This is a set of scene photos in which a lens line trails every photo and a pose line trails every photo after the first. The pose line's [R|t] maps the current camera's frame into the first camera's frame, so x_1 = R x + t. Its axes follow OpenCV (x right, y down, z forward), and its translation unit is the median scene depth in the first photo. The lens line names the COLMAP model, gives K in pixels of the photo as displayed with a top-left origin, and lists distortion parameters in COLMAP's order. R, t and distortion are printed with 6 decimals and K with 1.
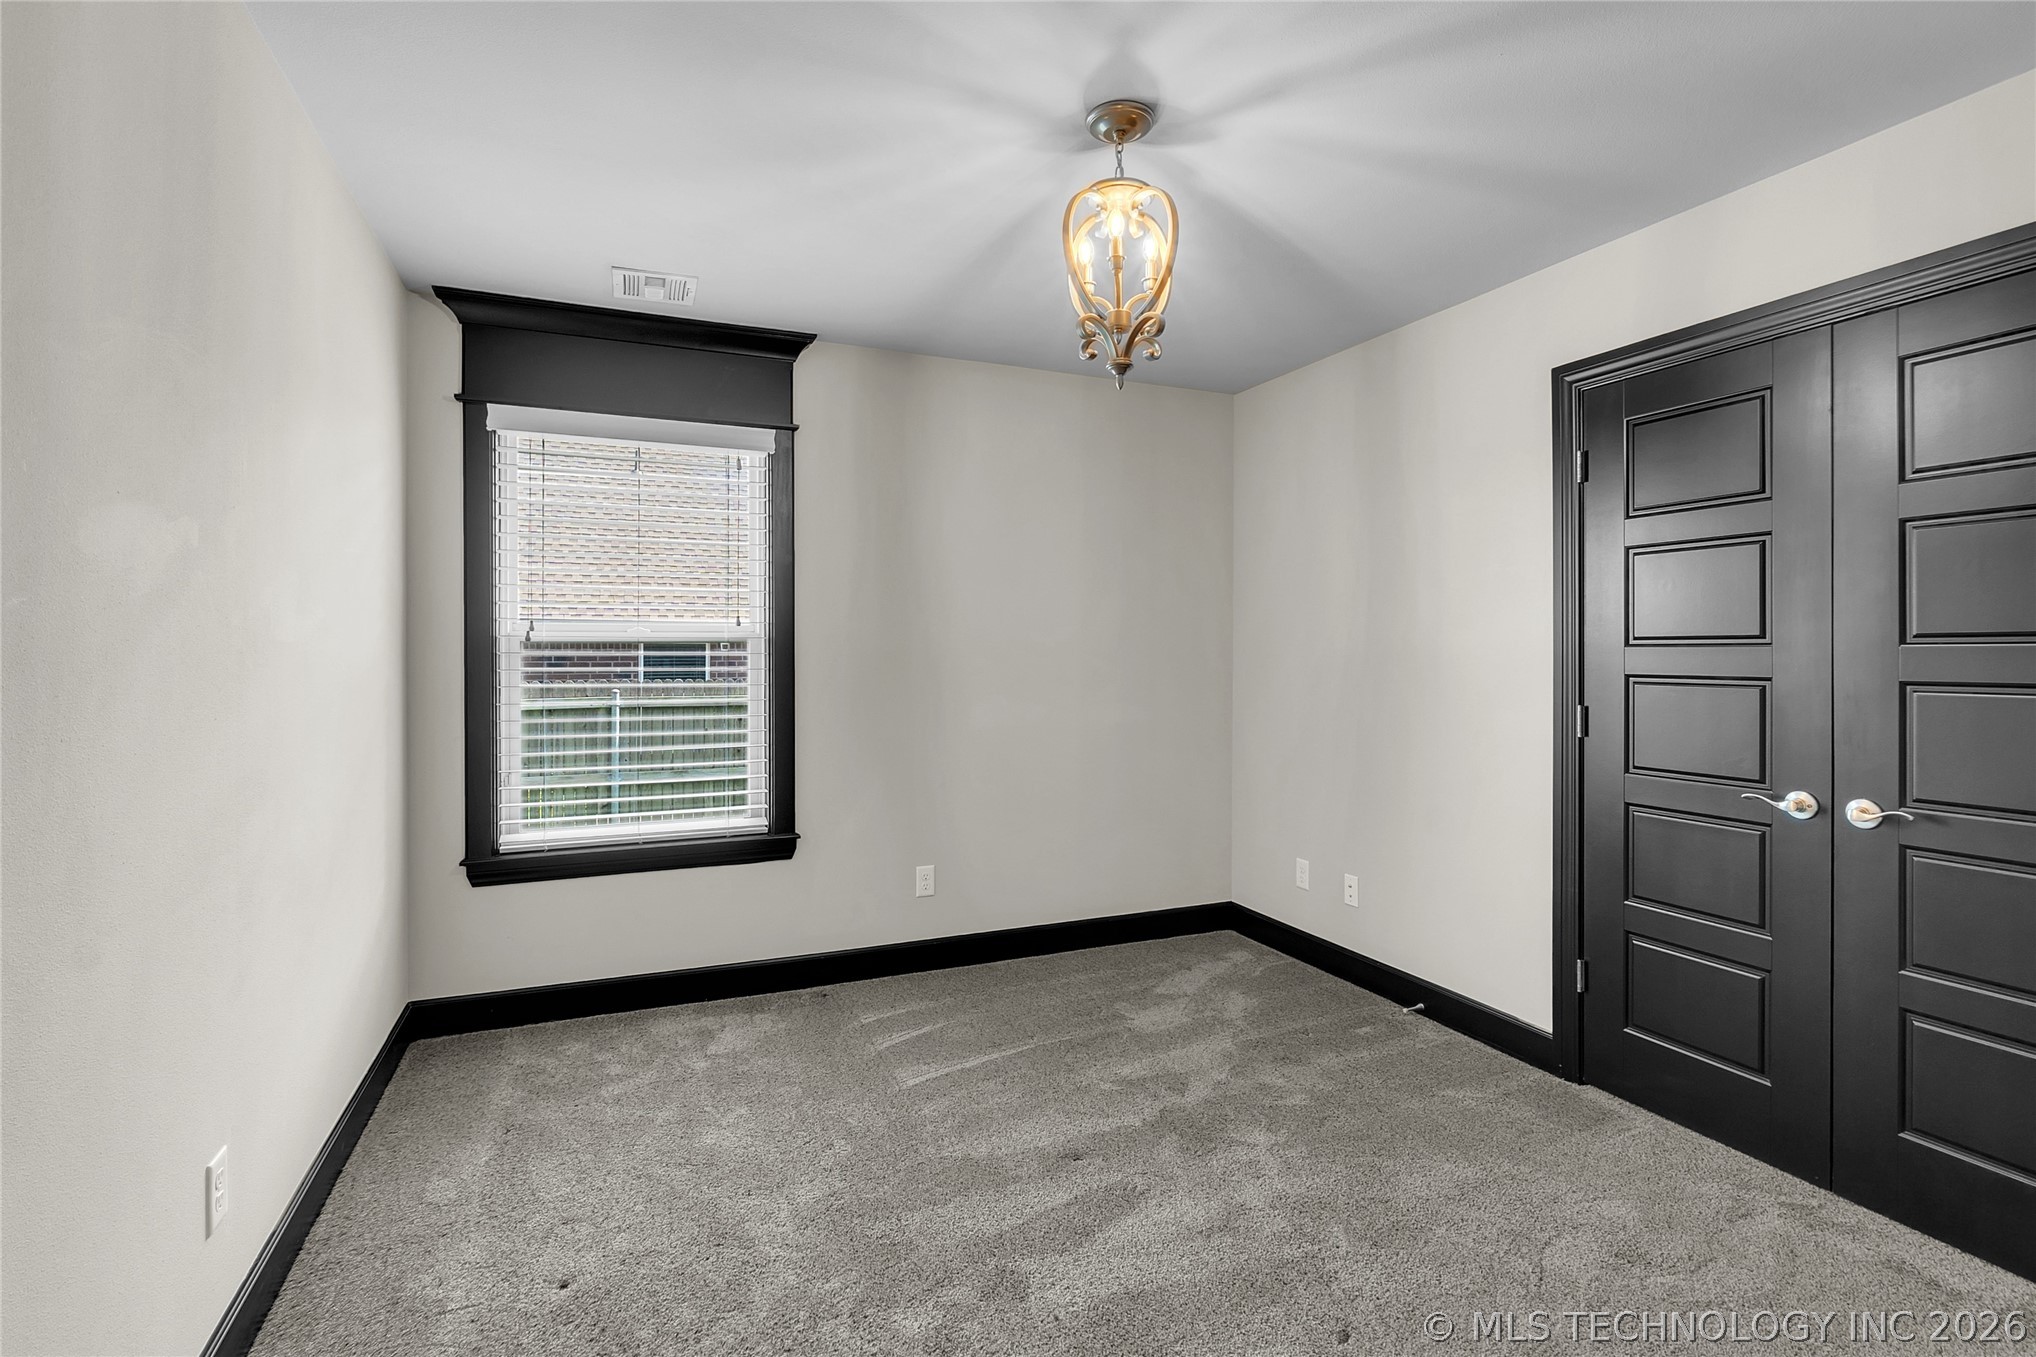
lens RADIAL K [[933.9, 0, 1005.1], [0, 933.9, 671.4], [0, 0, 1]] dist [-0.008697, 0.000335]
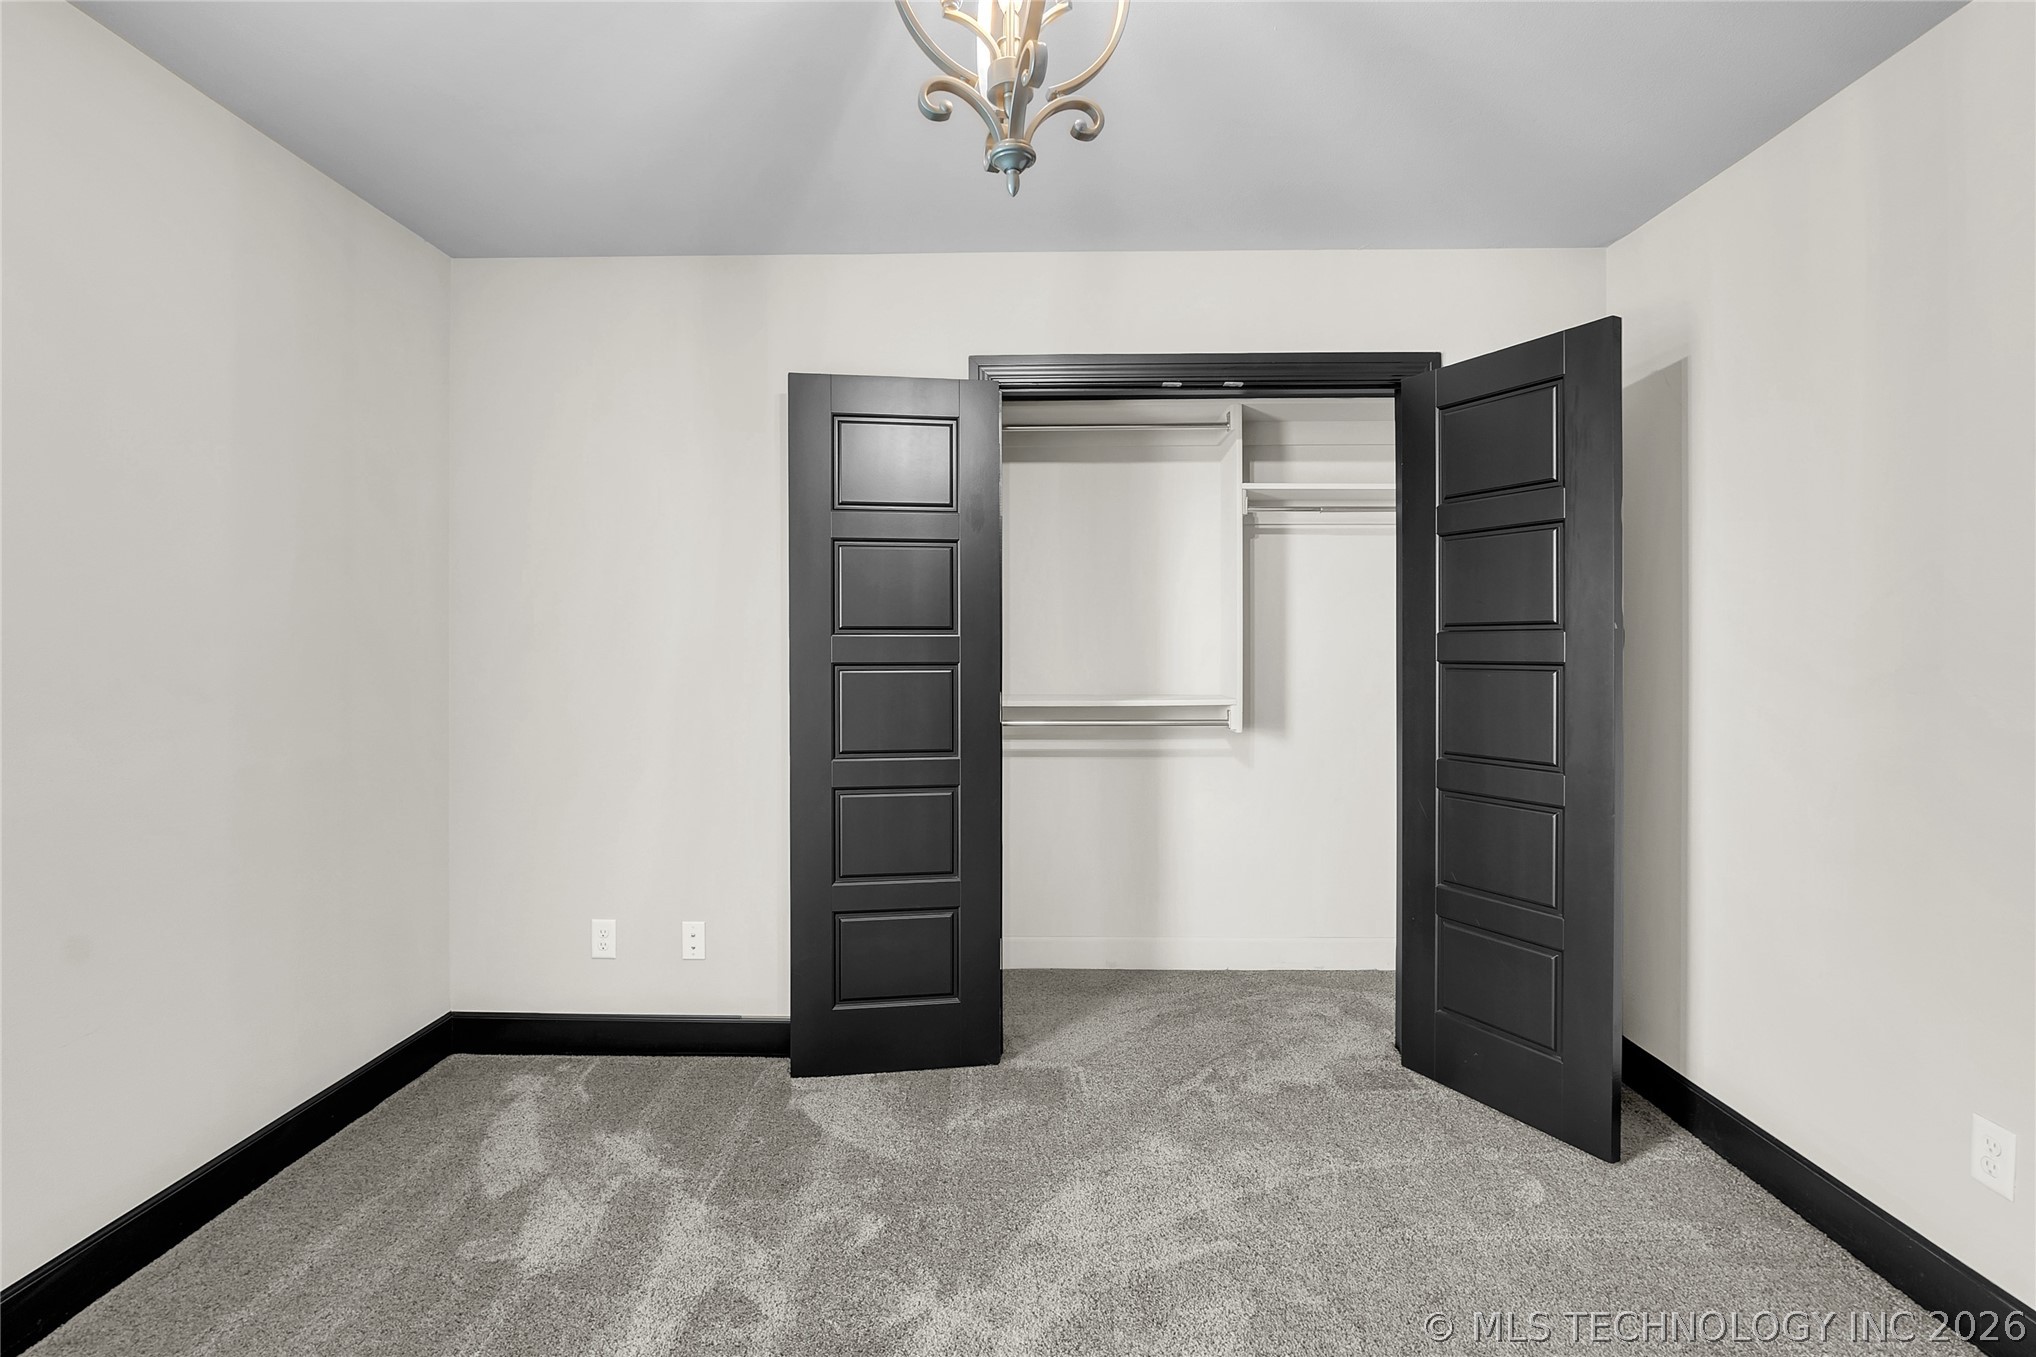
lens RADIAL K [[933.9, 0, 1005.1], [0, 933.9, 671.4], [0, 0, 1]] dist [-0.008697, 0.000335]
pose [[0.406892, -0.031680, 0.912927, -0.227911], [0.020951, 0.999459, 0.025345, -0.009423], [-0.913236, 0.008814, 0.407335, 0.403892]]
